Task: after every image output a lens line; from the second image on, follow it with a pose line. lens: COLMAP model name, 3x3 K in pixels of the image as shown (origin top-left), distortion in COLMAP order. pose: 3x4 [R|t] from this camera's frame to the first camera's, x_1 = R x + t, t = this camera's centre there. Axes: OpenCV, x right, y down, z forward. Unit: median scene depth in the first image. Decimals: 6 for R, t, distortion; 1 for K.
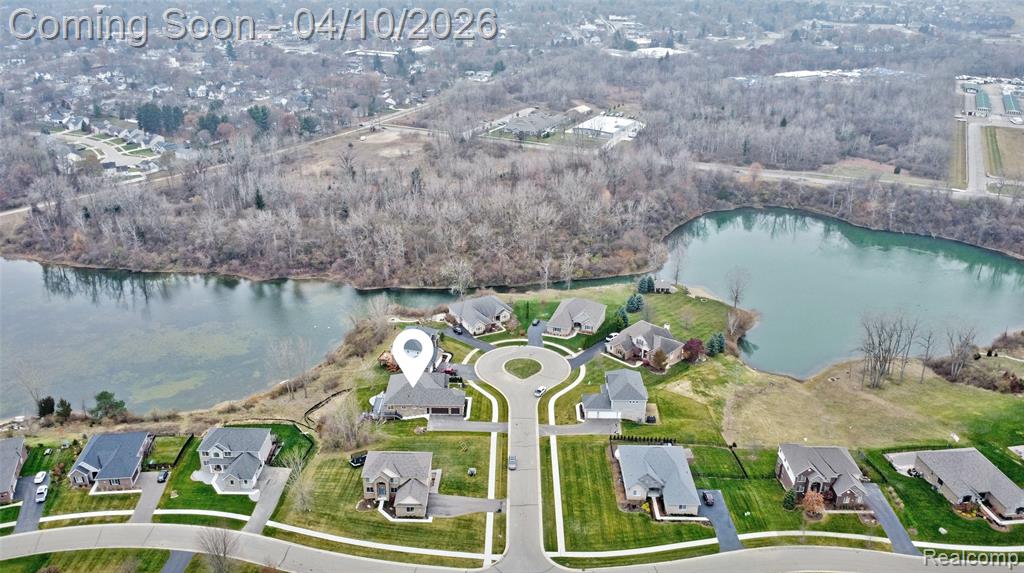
lens RADIAL K [[798.8, 0, 512.0], [0, 798.8, 286.5], [0, 0, 1]] dist [-0.041556, -0.004793]
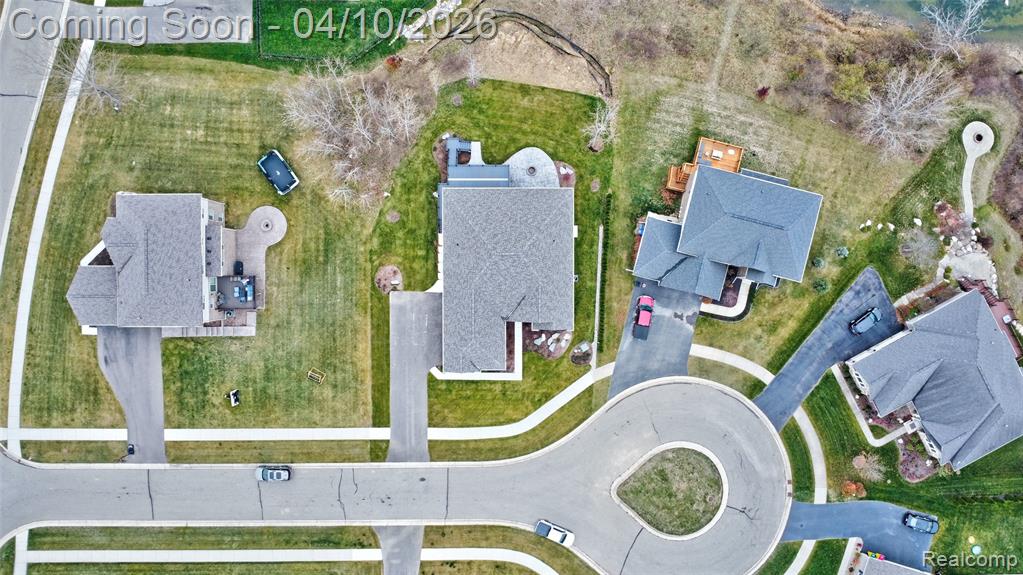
lens RADIAL K [[753.0, 0, 511.5], [0, 753.0, 287.5], [0, 0, 1]] dist [-0.022966, -0.011289]
pose [[0.007853, 0.999874, 0.013825, -0.117968], [-0.410246, -0.009387, 0.911927, -0.262453], [0.911941, -0.012833, 0.410120, 0.903551]]
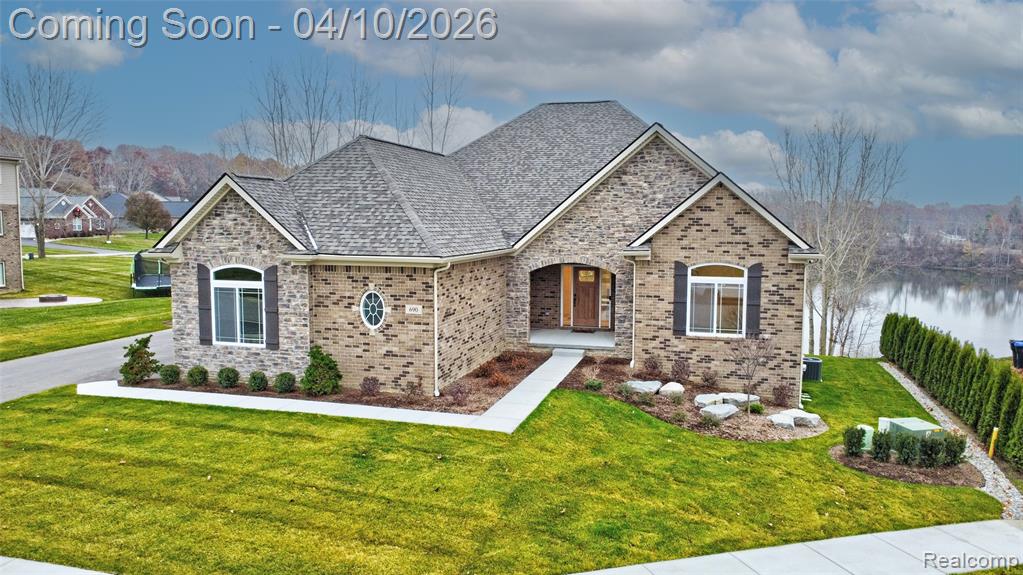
lens RADIAL K [[753.0, 0, 511.5], [0, 753.0, 287.5], [0, 0, 1]] dist [-0.022966, -0.011289]
pose [[-0.262704, 0.077261, -0.961778, 0.010708], [-0.396462, 0.900112, 0.180599, 0.127736], [0.879661, 0.428753, -0.205832, 1.105134]]
